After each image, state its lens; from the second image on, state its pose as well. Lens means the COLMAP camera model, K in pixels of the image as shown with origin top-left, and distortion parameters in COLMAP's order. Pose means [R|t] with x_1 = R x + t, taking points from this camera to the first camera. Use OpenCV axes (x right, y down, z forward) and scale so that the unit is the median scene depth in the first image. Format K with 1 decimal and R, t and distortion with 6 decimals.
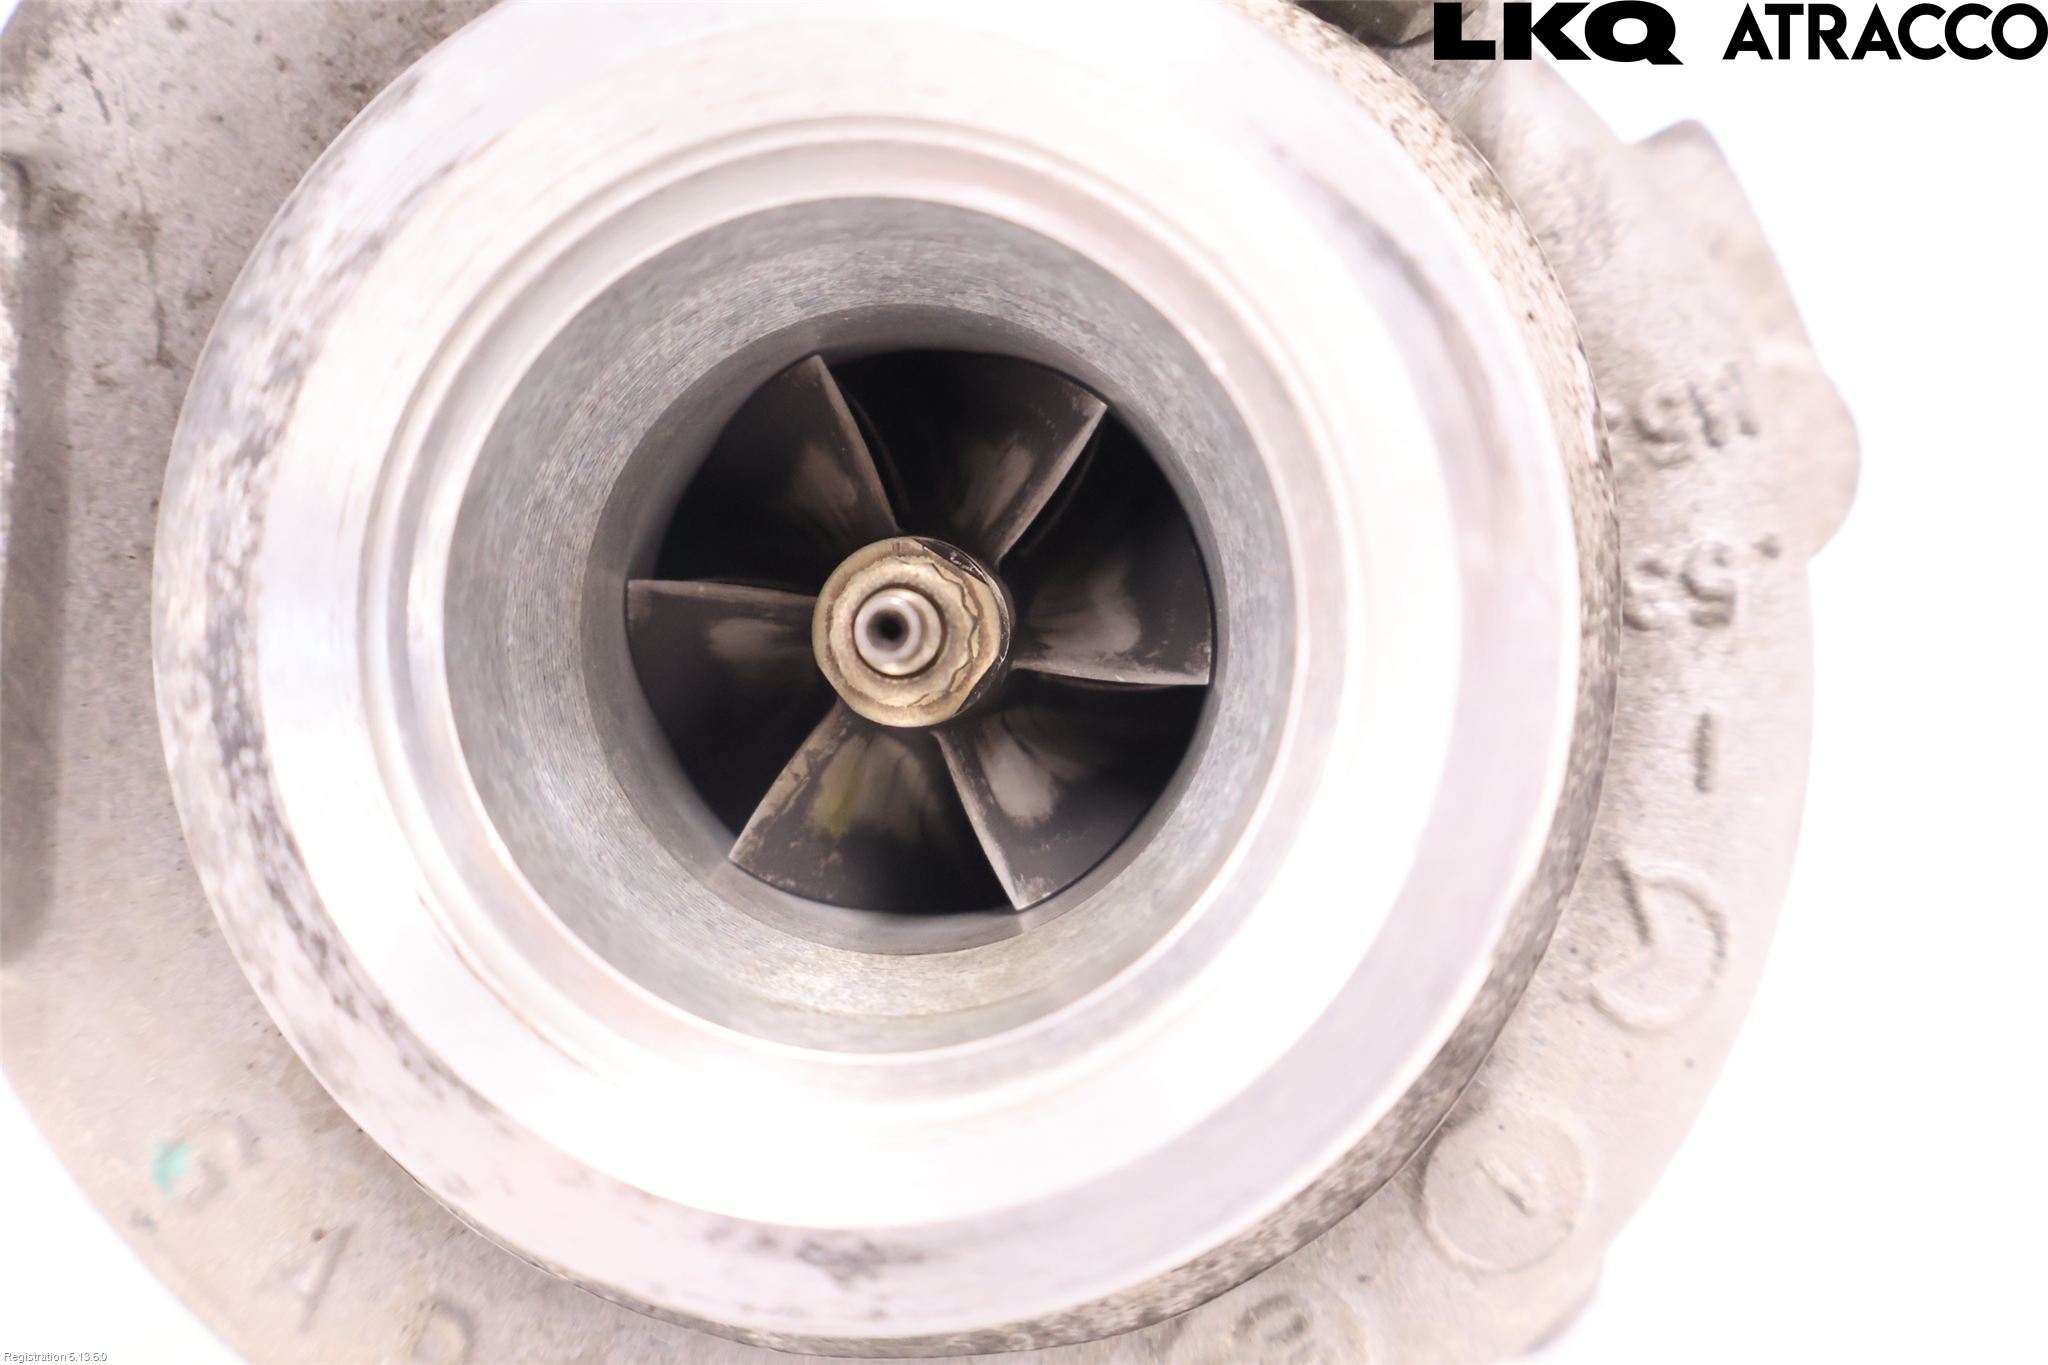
lens RADIAL K [[1767.3, 0, 1027.6], [0, 1767.3, 662.6], [0, 0, 1]] dist [0.025801, 0.029411]
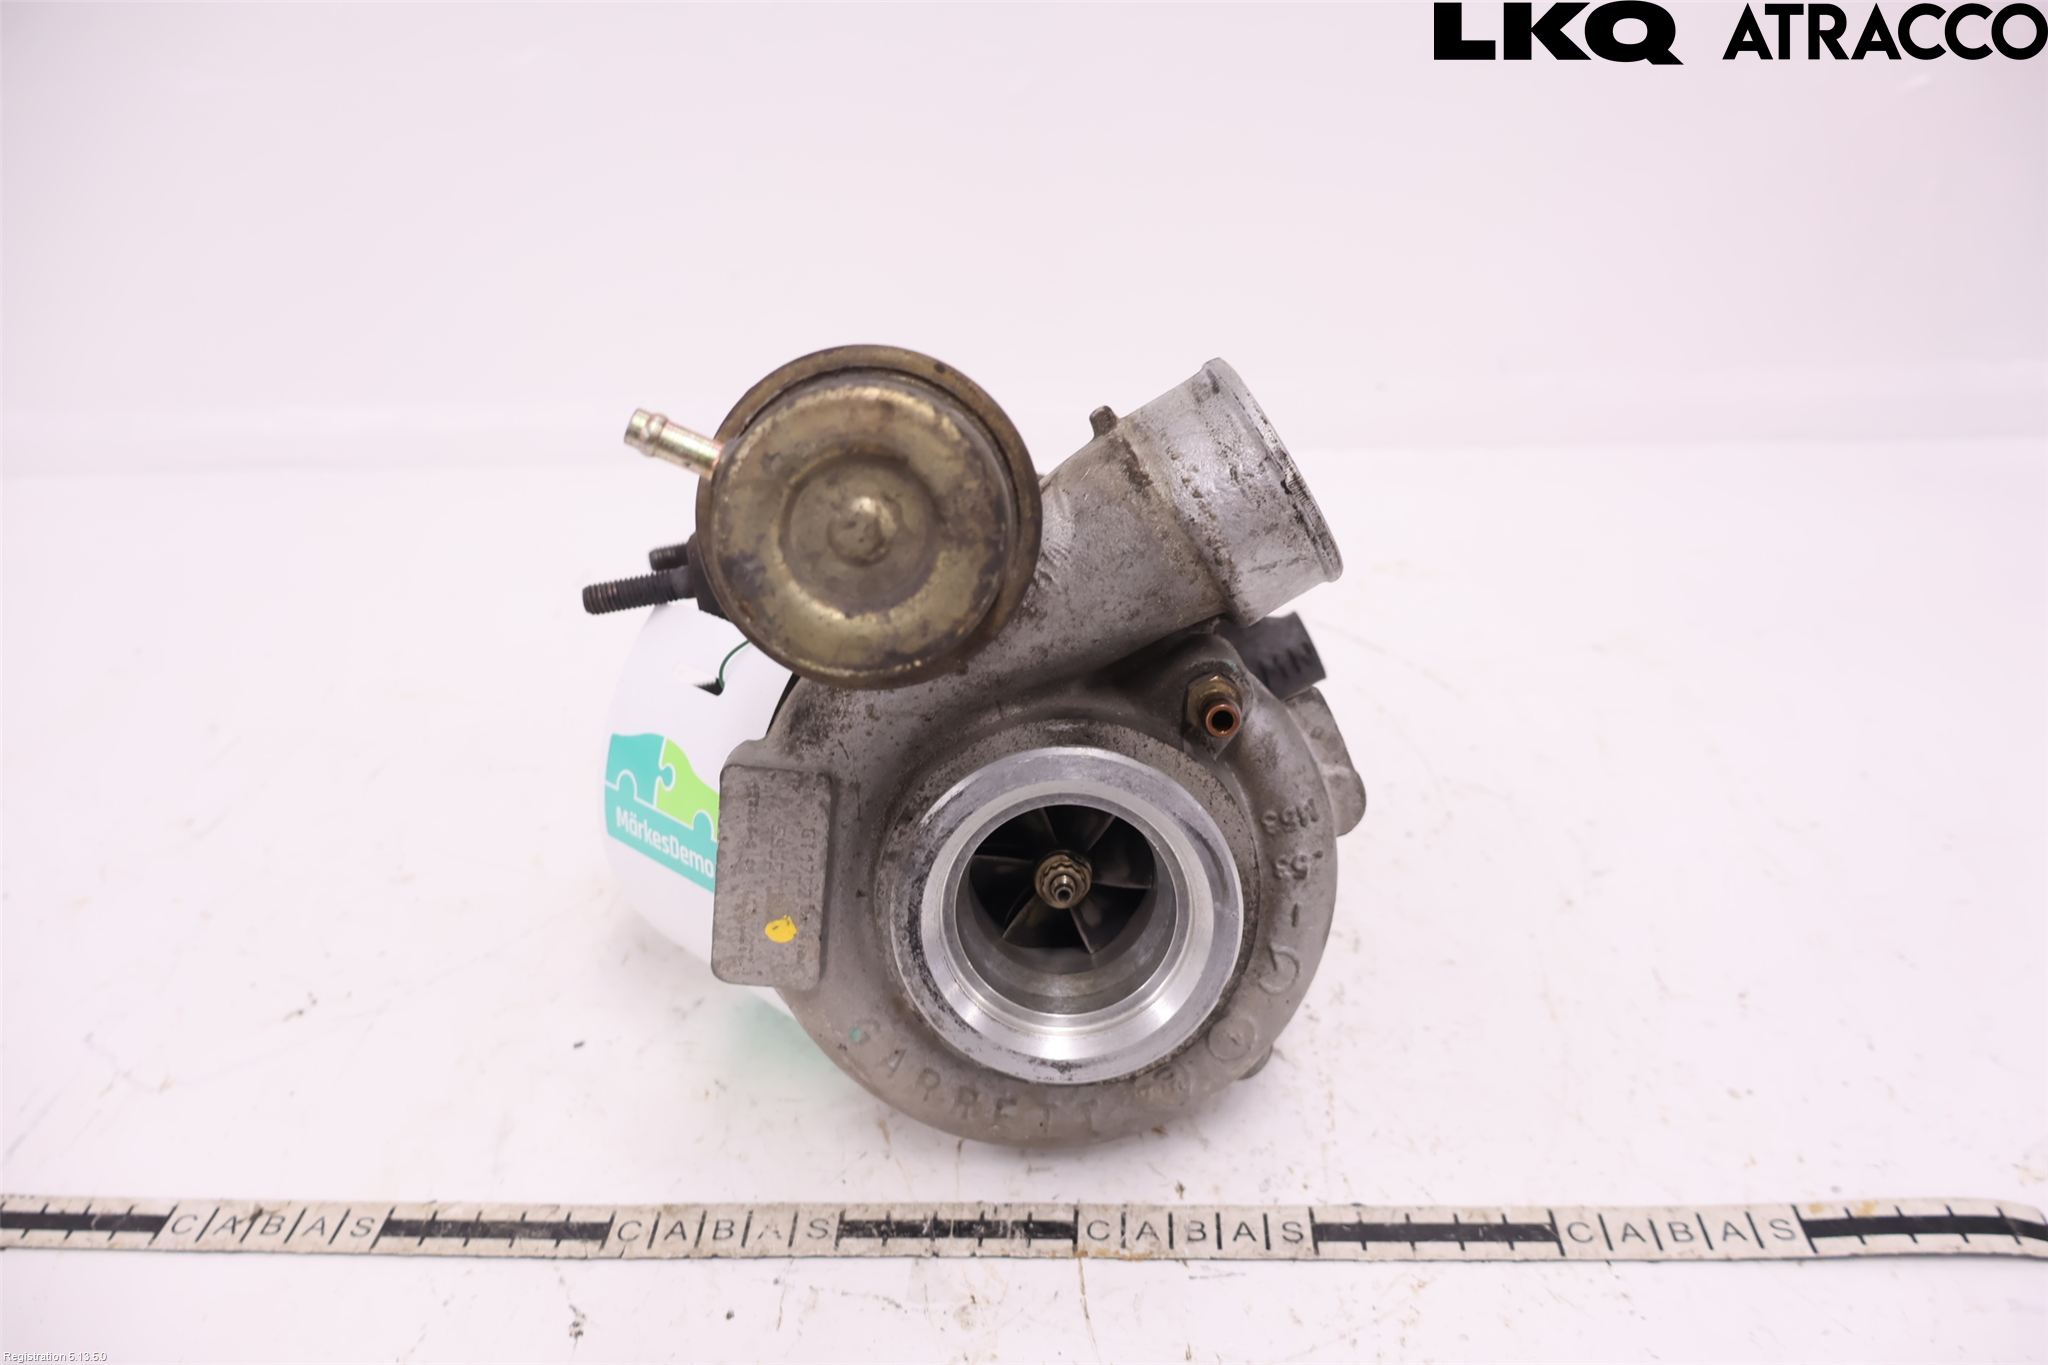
lens RADIAL K [[1767.3, 0, 1020.5], [0, 1767.3, 678.2], [0, 0, 1]] dist [0.025801, 0.029411]
pose [[0.999032, 0.003126, 0.043886, -0.305347], [-0.011209, 0.982644, 0.185161, -1.045075], [-0.042546, -0.185473, 0.981728, -2.285126]]
